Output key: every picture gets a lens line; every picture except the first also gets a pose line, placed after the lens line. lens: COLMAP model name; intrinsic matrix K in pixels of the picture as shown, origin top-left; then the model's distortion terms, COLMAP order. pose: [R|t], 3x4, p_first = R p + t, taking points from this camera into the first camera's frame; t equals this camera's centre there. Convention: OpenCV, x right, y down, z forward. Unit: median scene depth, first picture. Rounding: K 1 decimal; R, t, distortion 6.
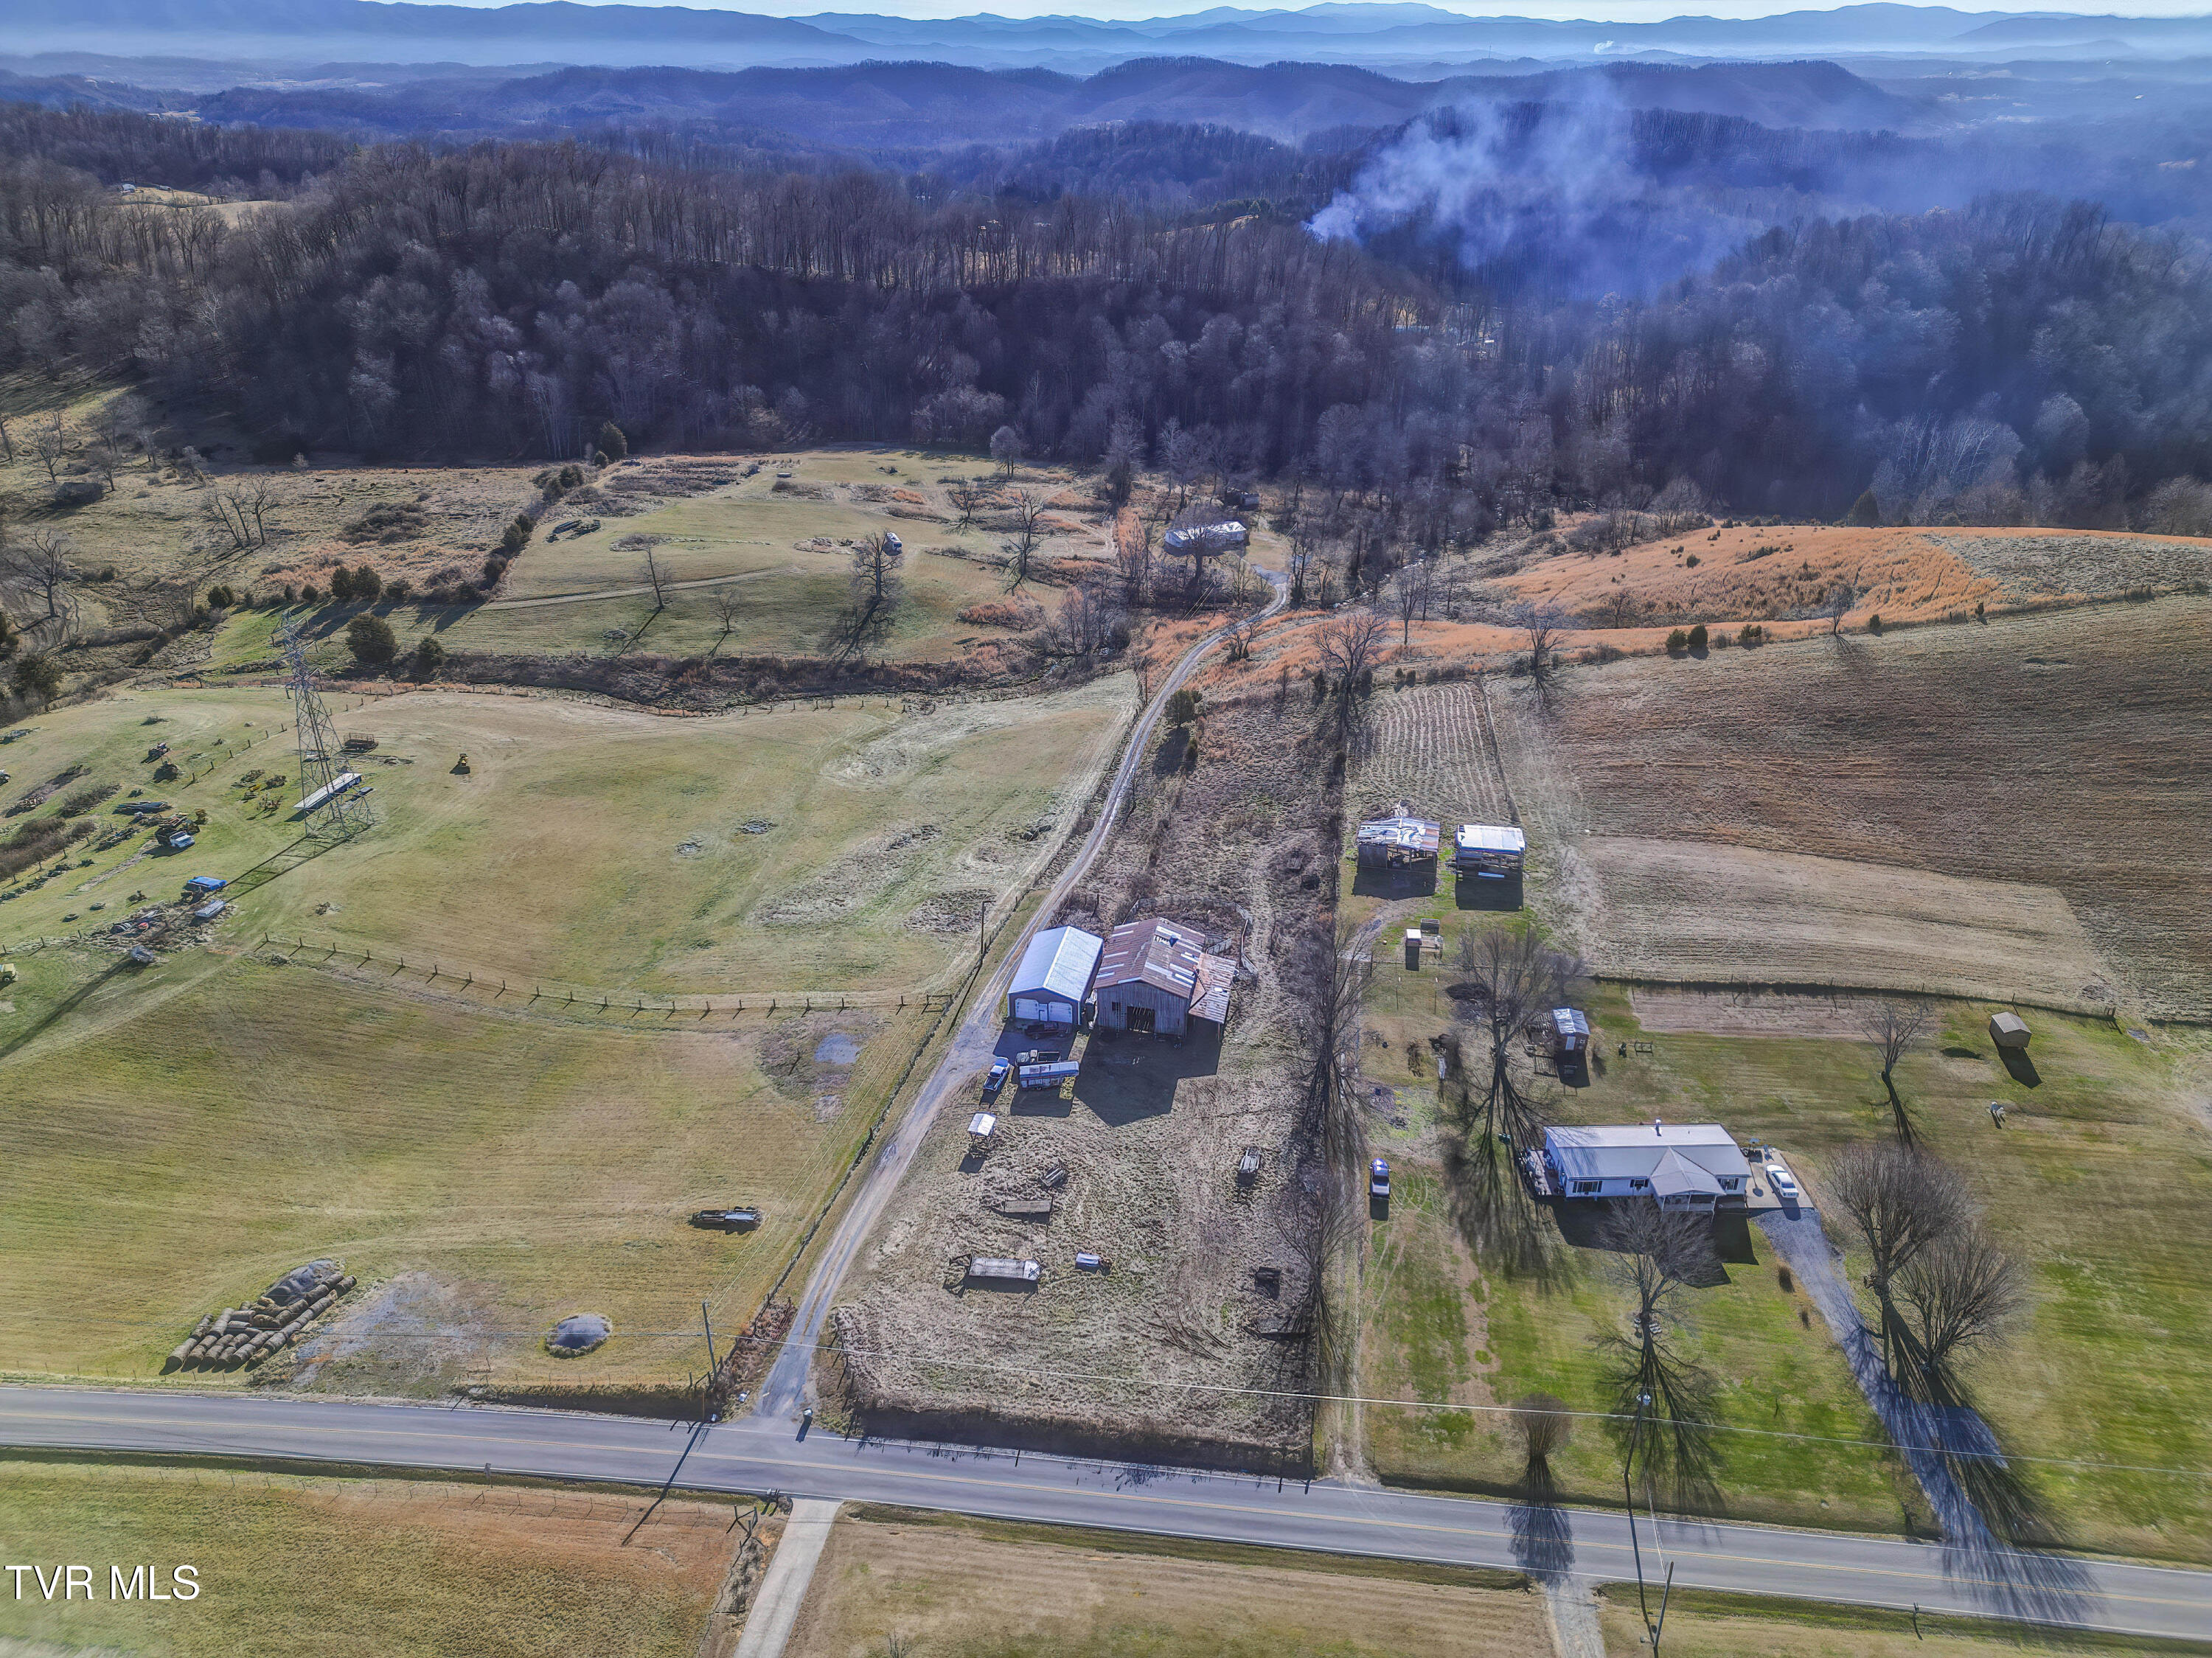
lens RADIAL K [[1558.7, 0, 1106.0], [0, 1558.7, 829.0], [0, 0, 1]] dist [0.079228, -0.081881]
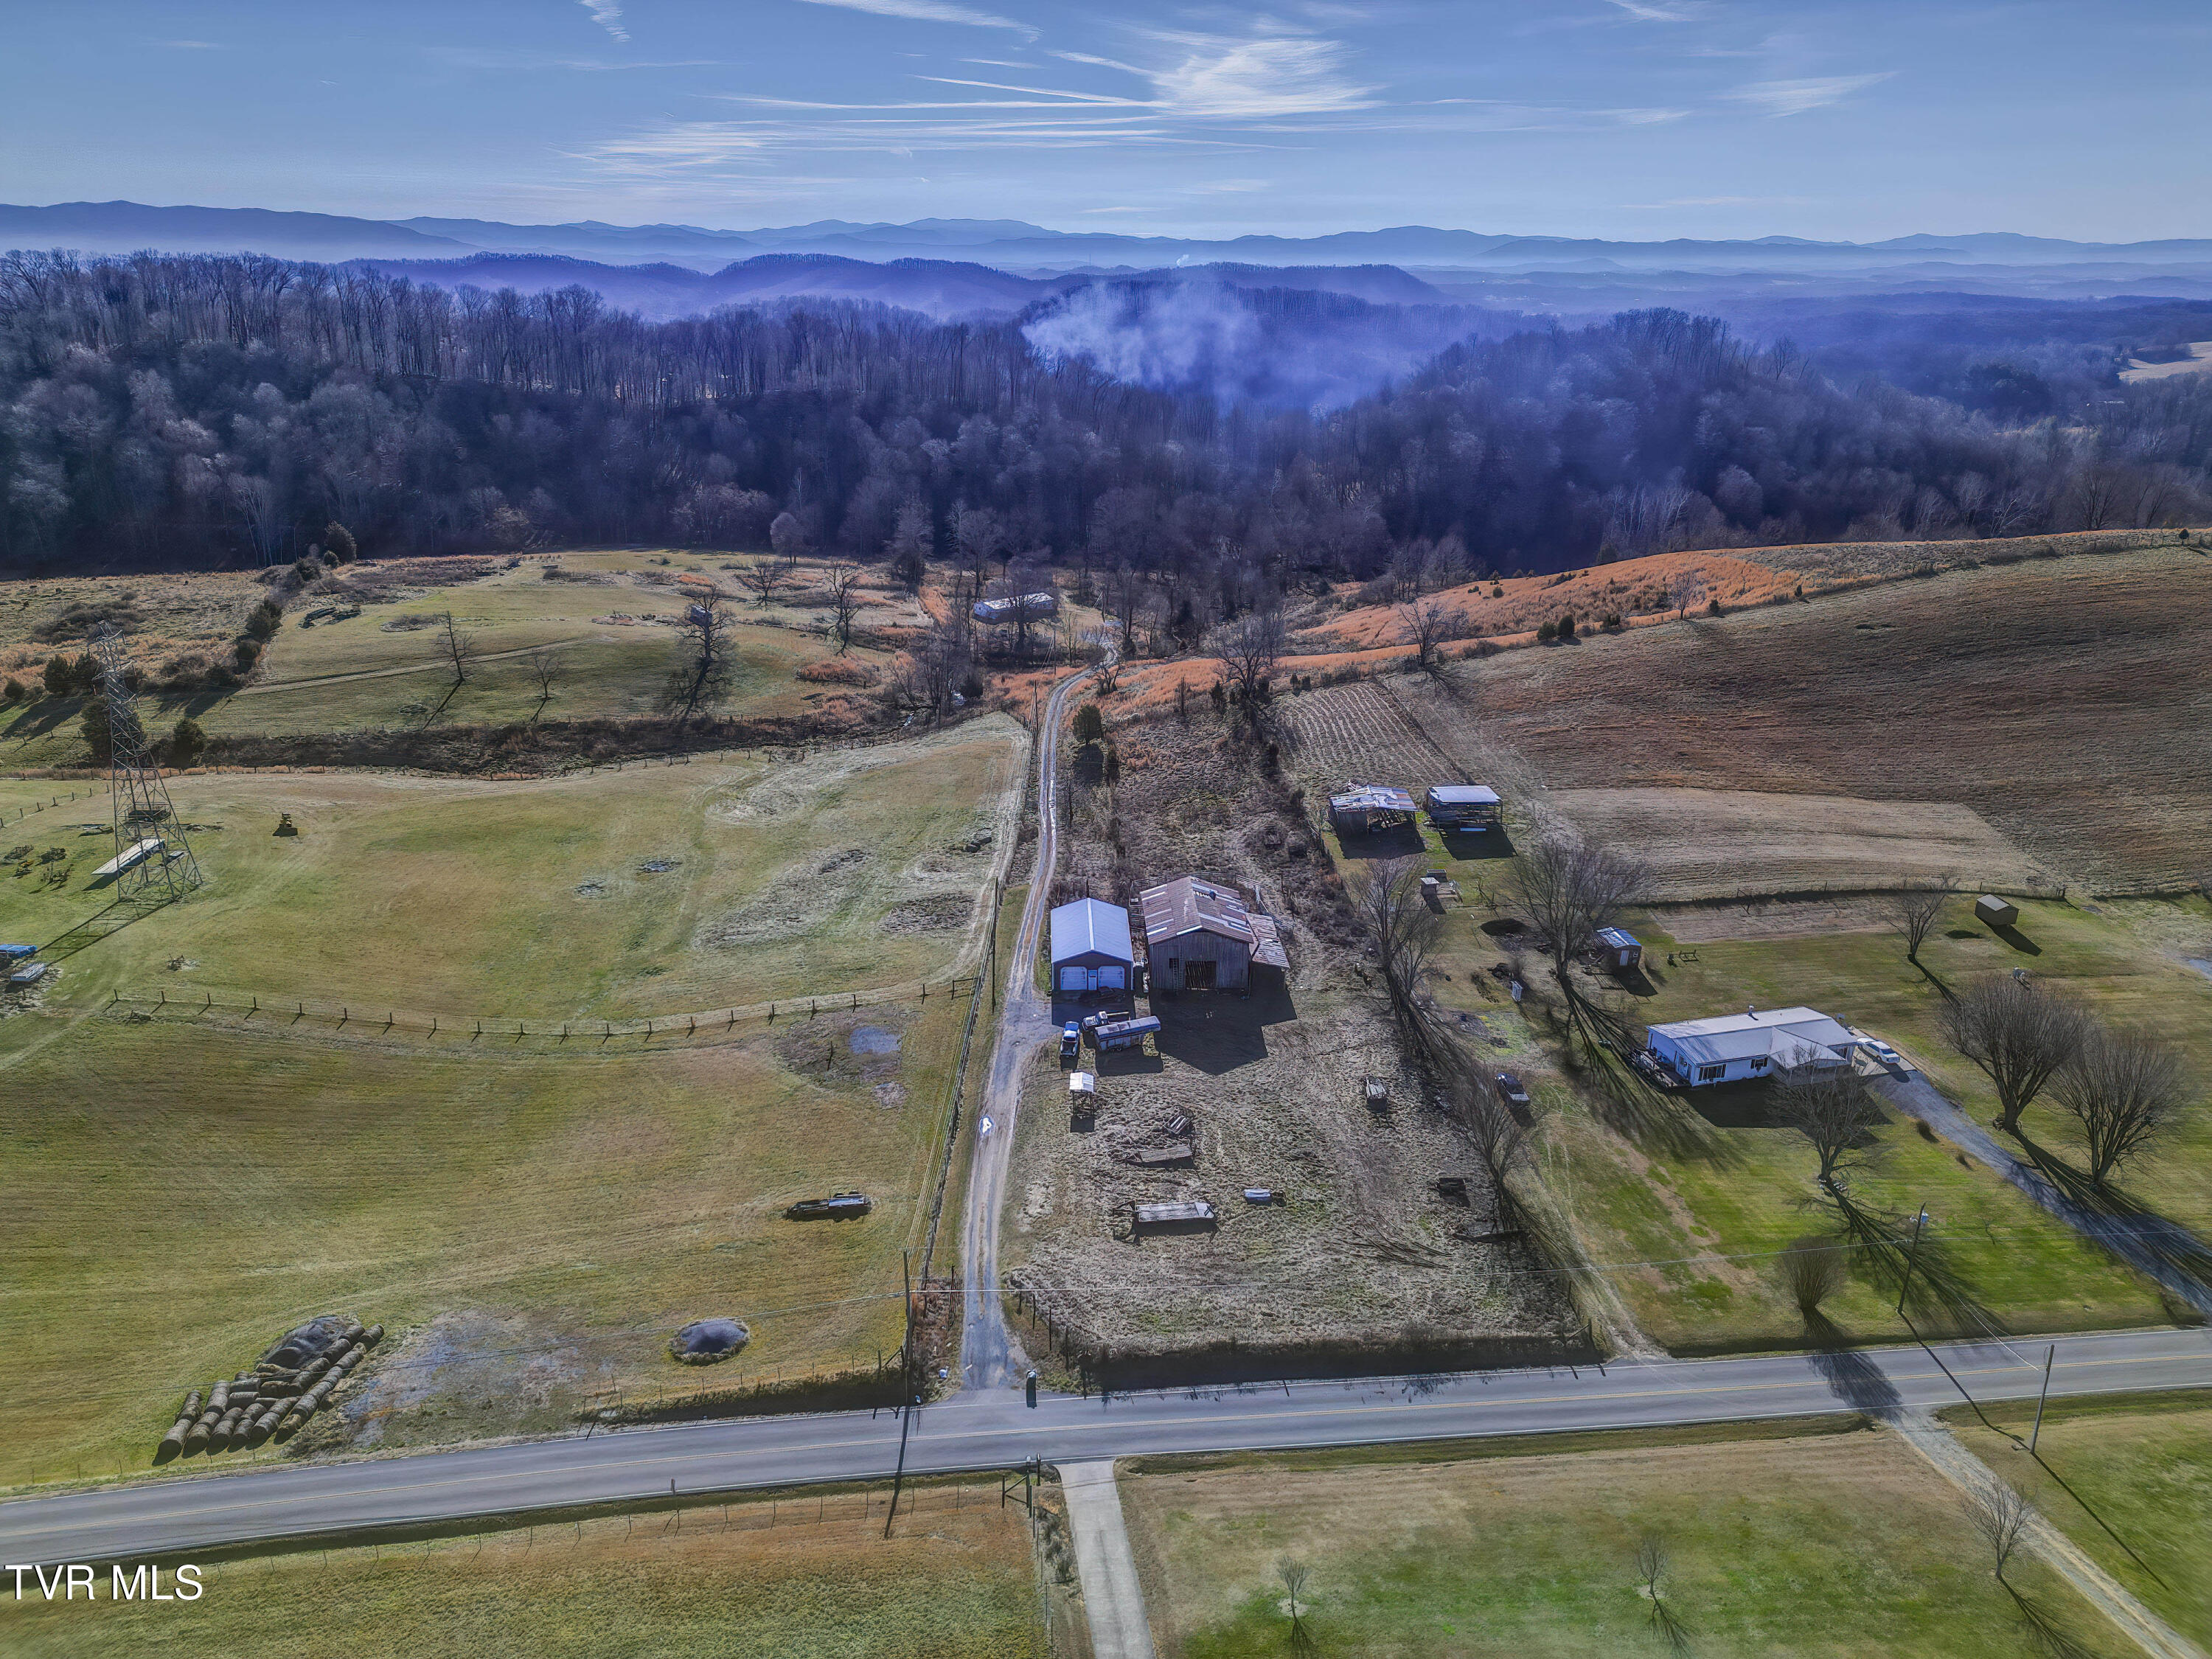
lens RADIAL K [[1558.8, 0, 1106.0], [0, 1558.8, 829.5], [0, 0, 1]] dist [0.079228, -0.081881]
pose [[0.972747, -0.073071, 0.220056, -0.216338], [0.097852, 0.989763, -0.103895, 0.120788], [-0.210212, 0.122597, 0.969939, 0.102707]]
